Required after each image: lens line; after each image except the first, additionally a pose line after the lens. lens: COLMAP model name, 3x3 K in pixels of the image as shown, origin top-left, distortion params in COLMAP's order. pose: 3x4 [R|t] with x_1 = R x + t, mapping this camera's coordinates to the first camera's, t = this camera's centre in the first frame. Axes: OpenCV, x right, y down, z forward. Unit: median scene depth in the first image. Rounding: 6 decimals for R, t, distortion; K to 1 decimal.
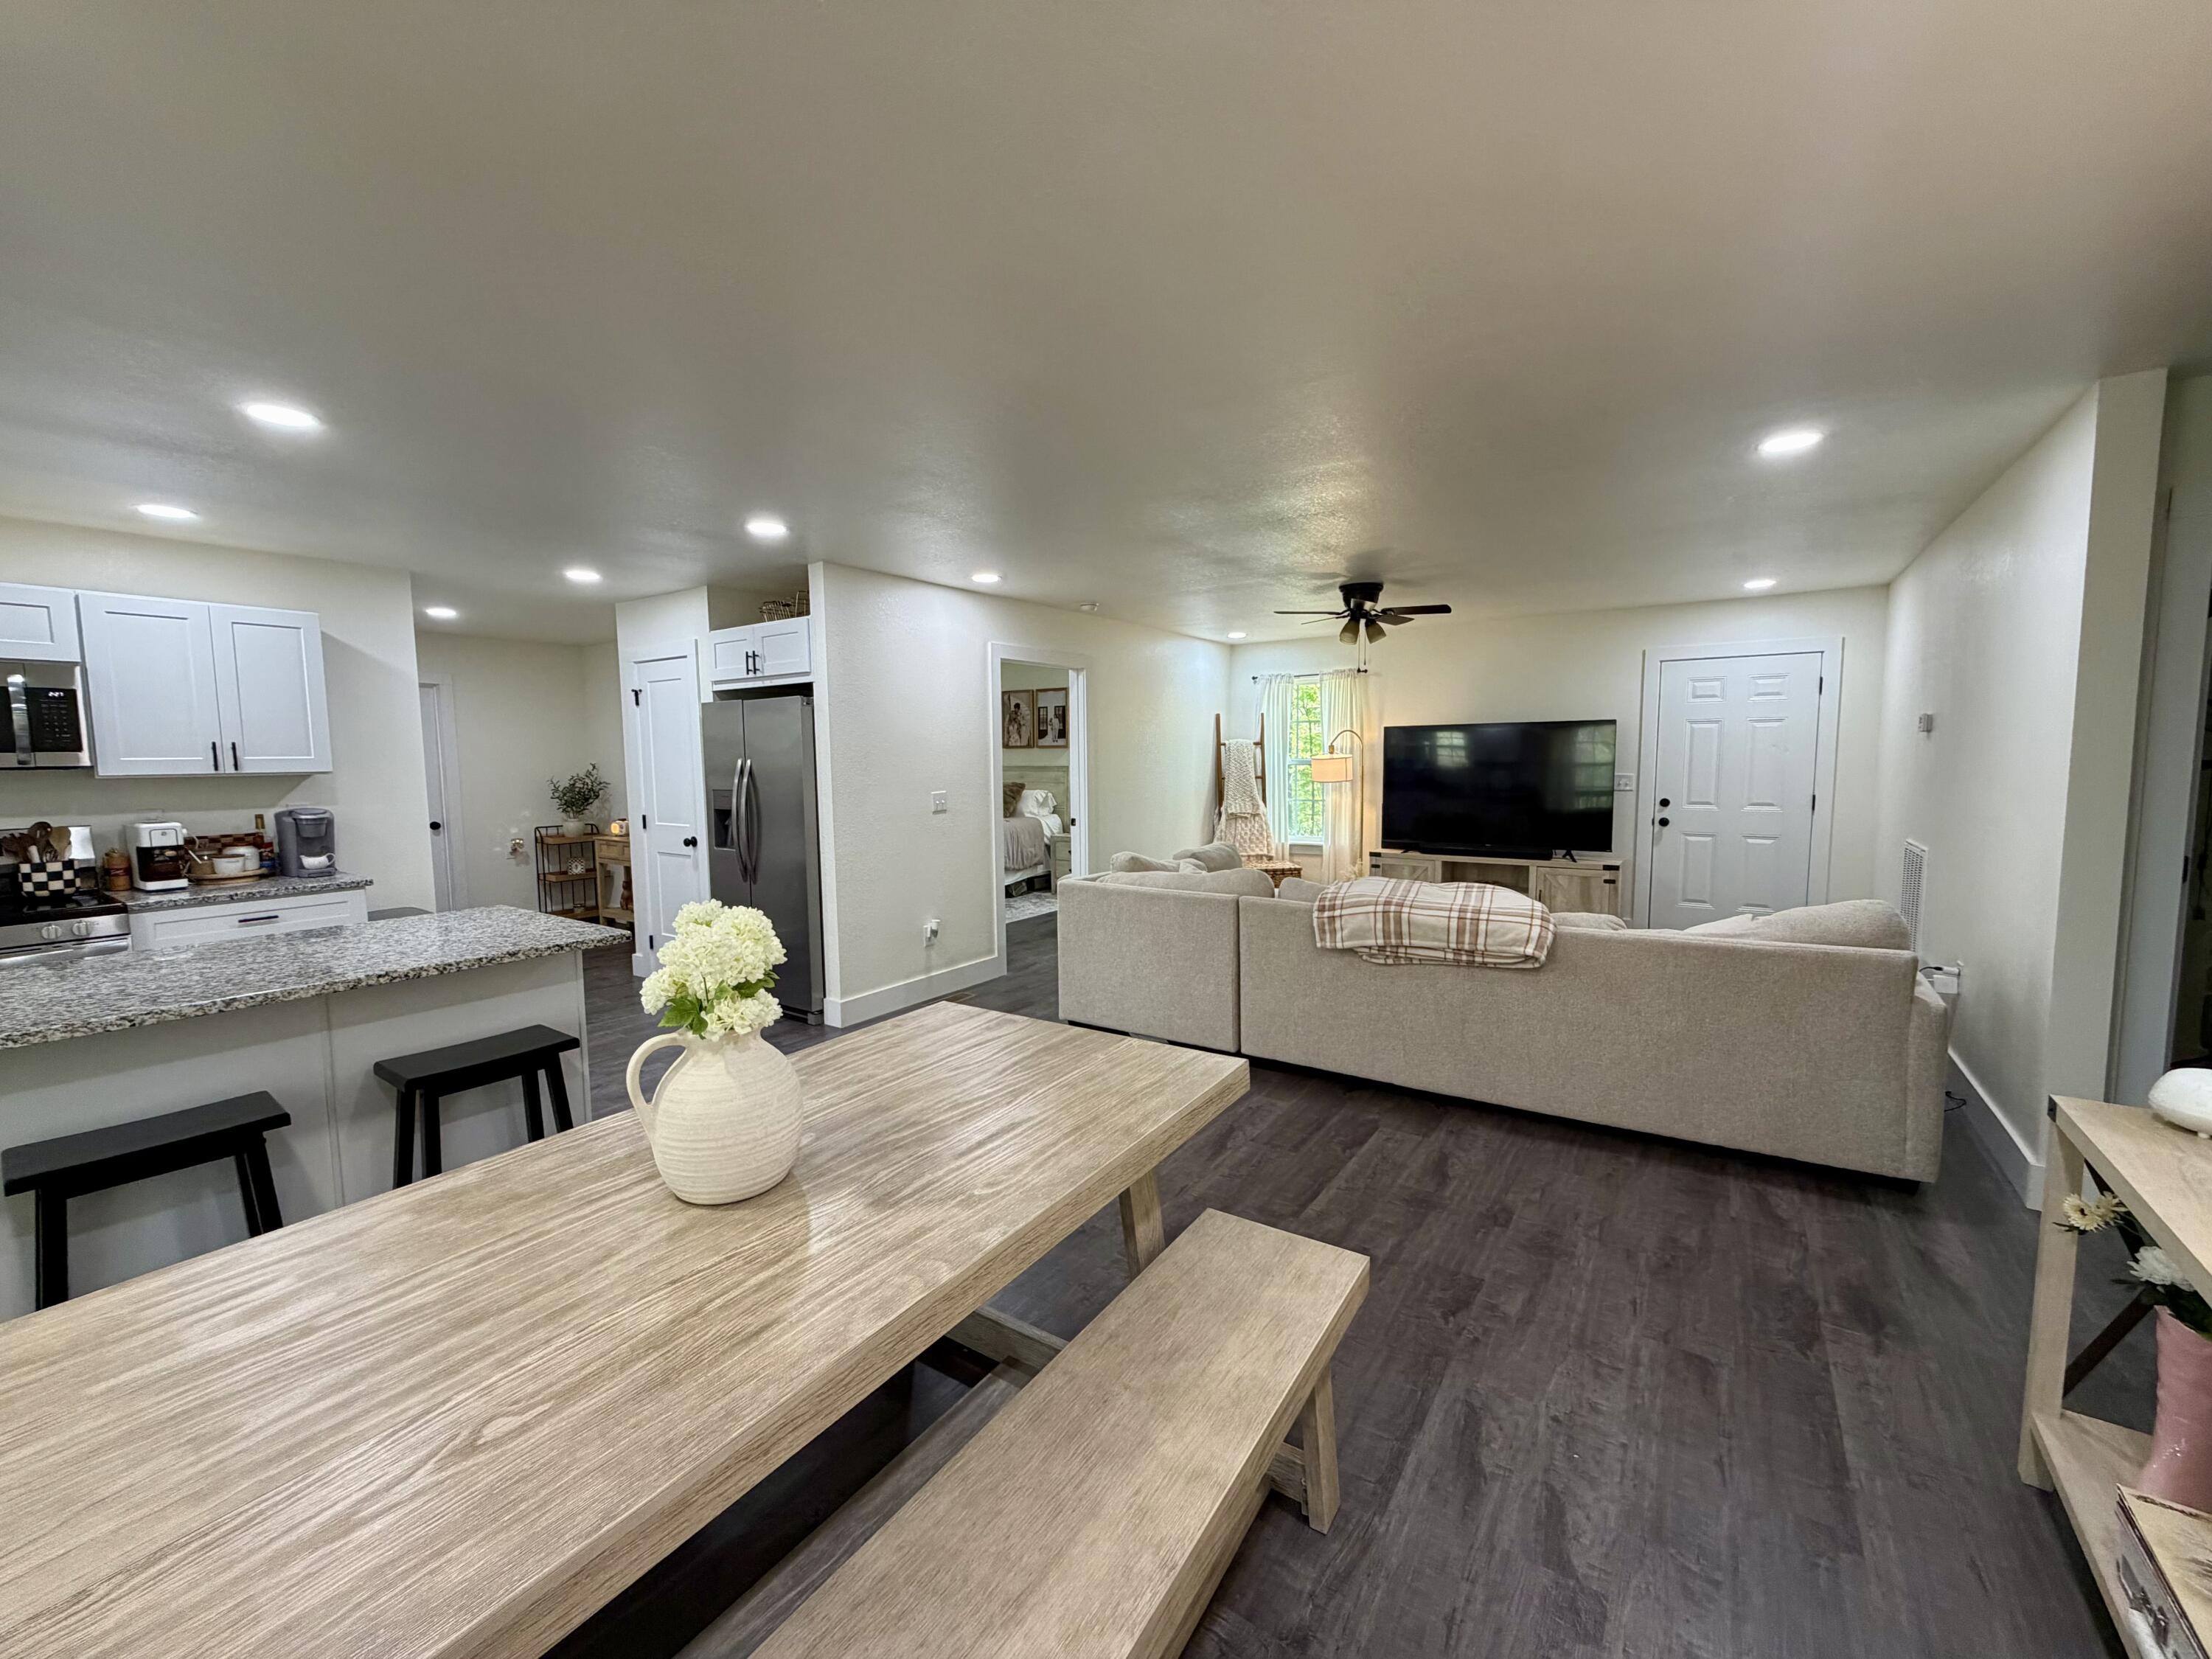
lens RADIAL K [[909.8, 0, 1109.1], [0, 909.8, 826.6], [0, 0, 1]] dist [-0.001154, 0.000381]
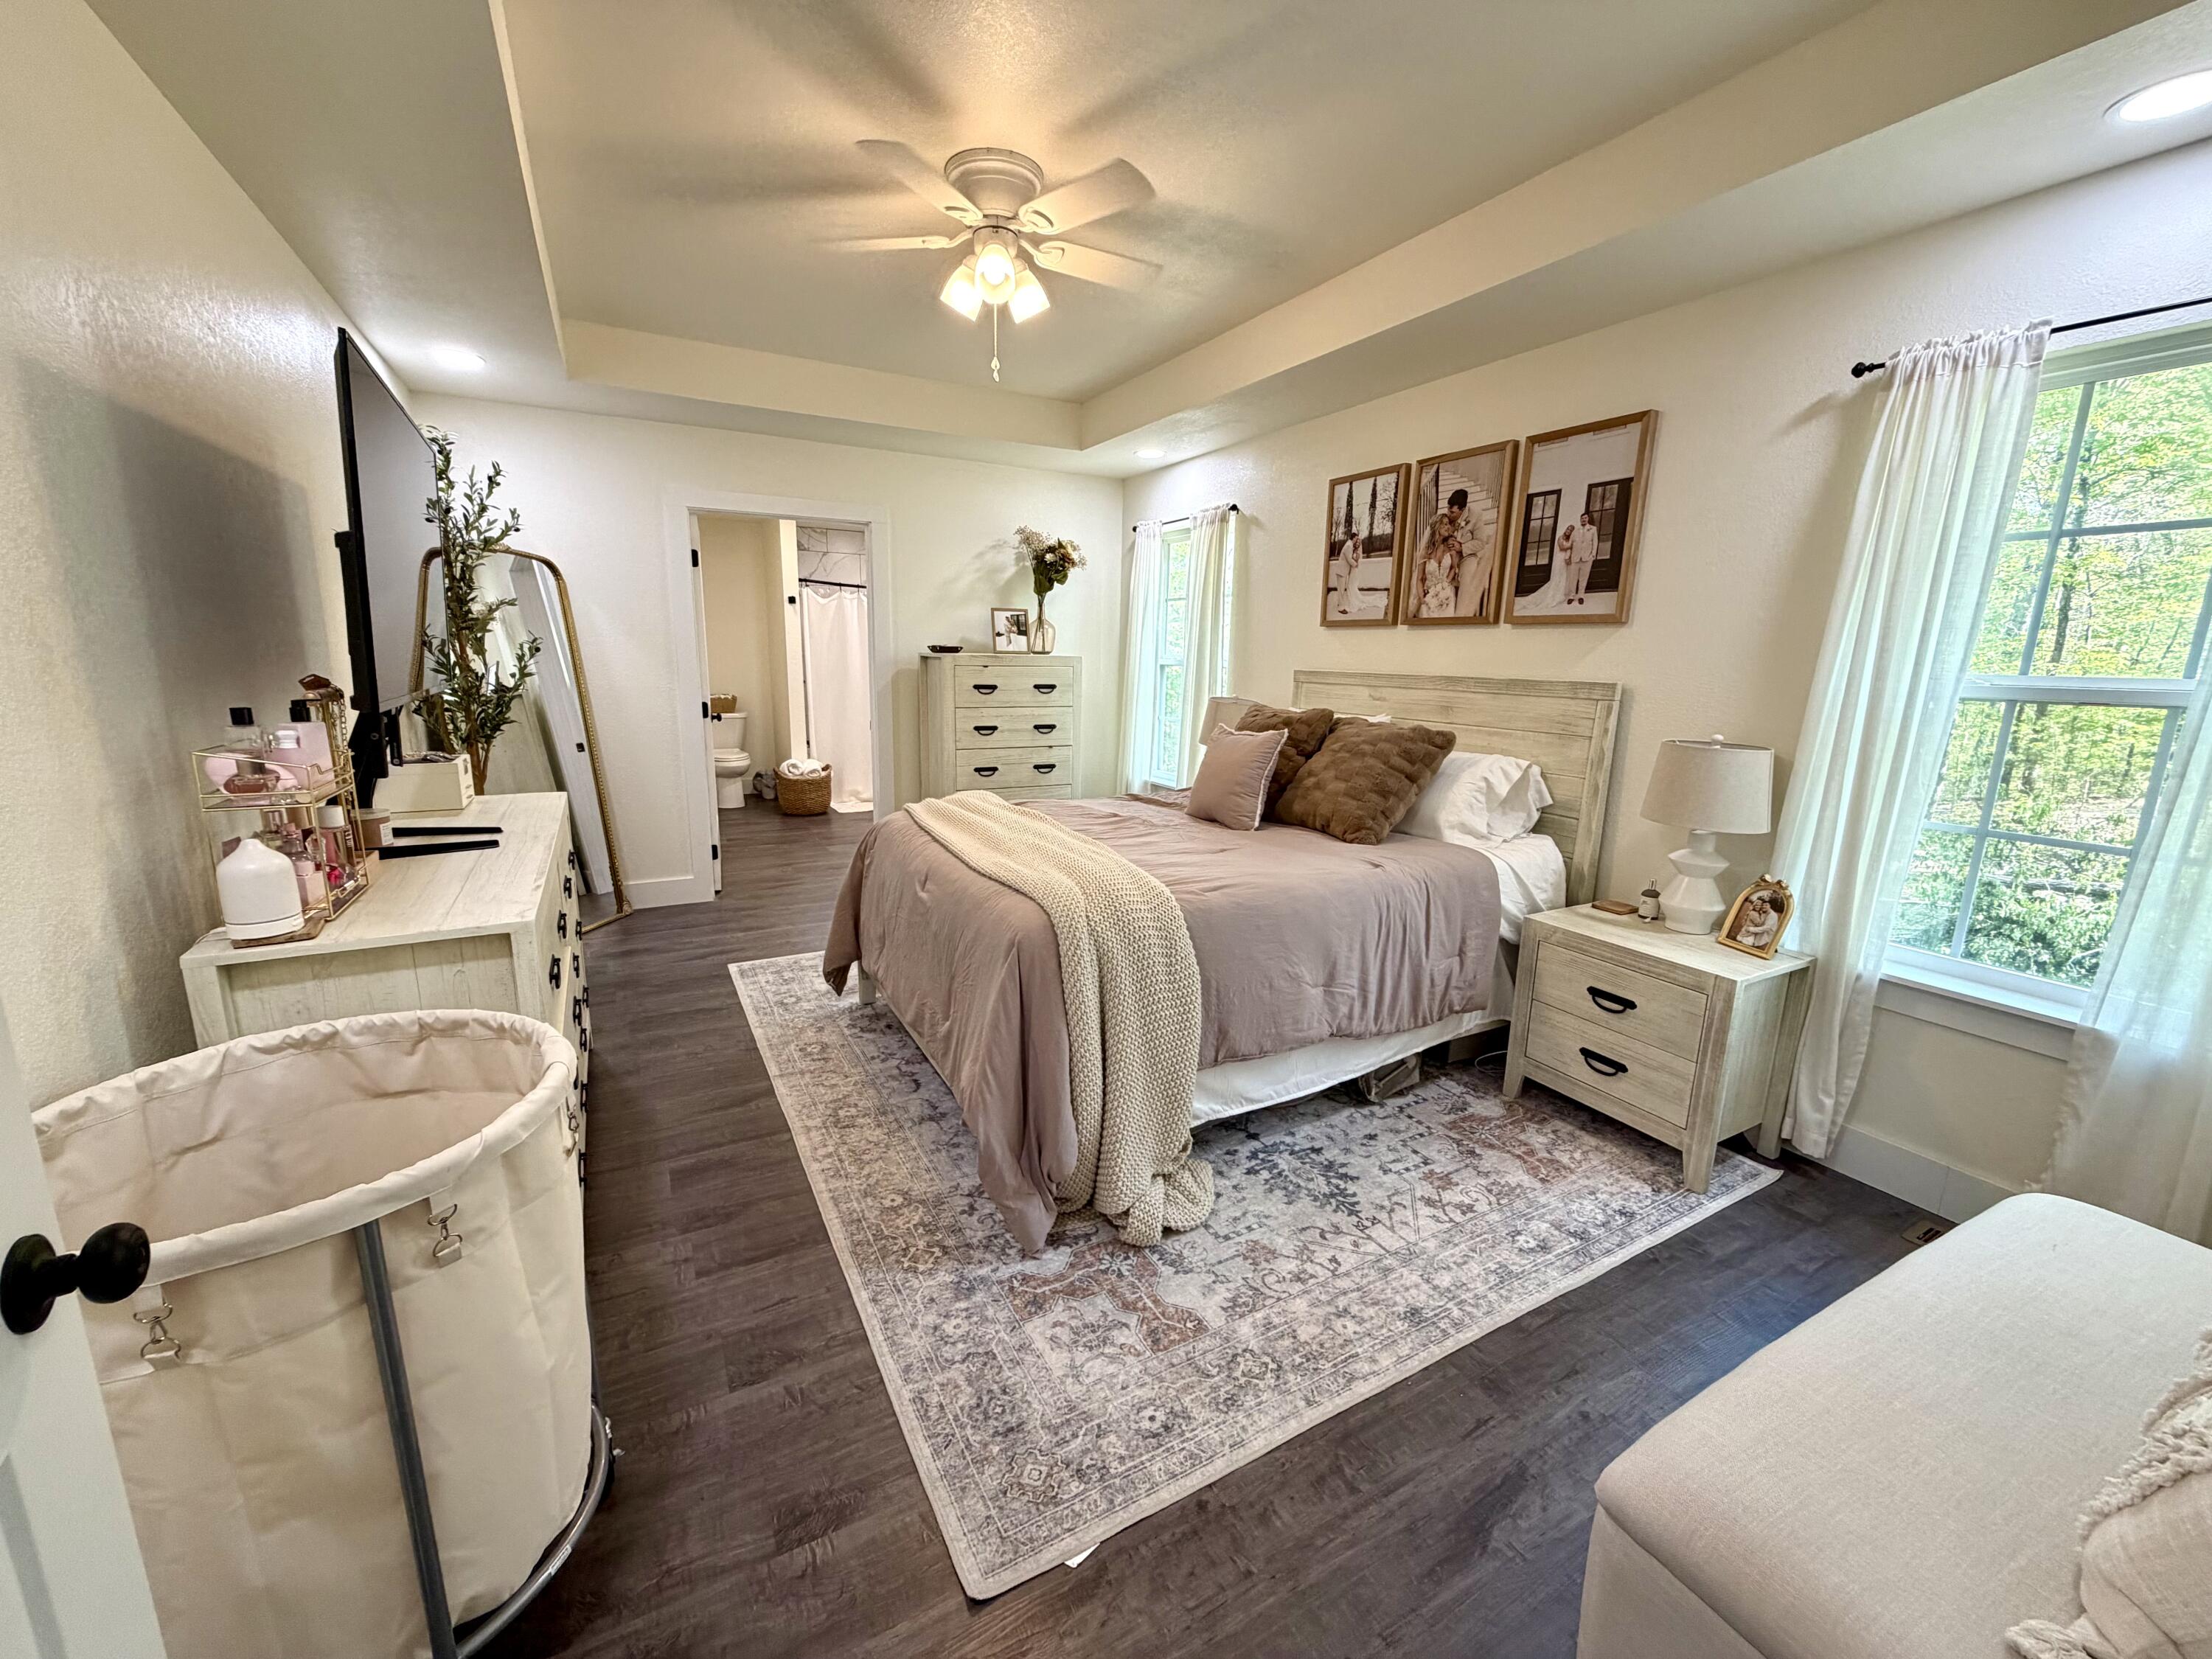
lens RADIAL K [[909.8, 0, 1083.9], [0, 909.8, 830.4], [0, 0, 1]] dist [-0.001154, 0.000381]
pose [[0.885645, 0.121098, -0.448294, -0.059268], [-0.068108, 0.988832, 0.132559, -0.046325], [0.459341, -0.086868, 0.884002, 0.641453]]
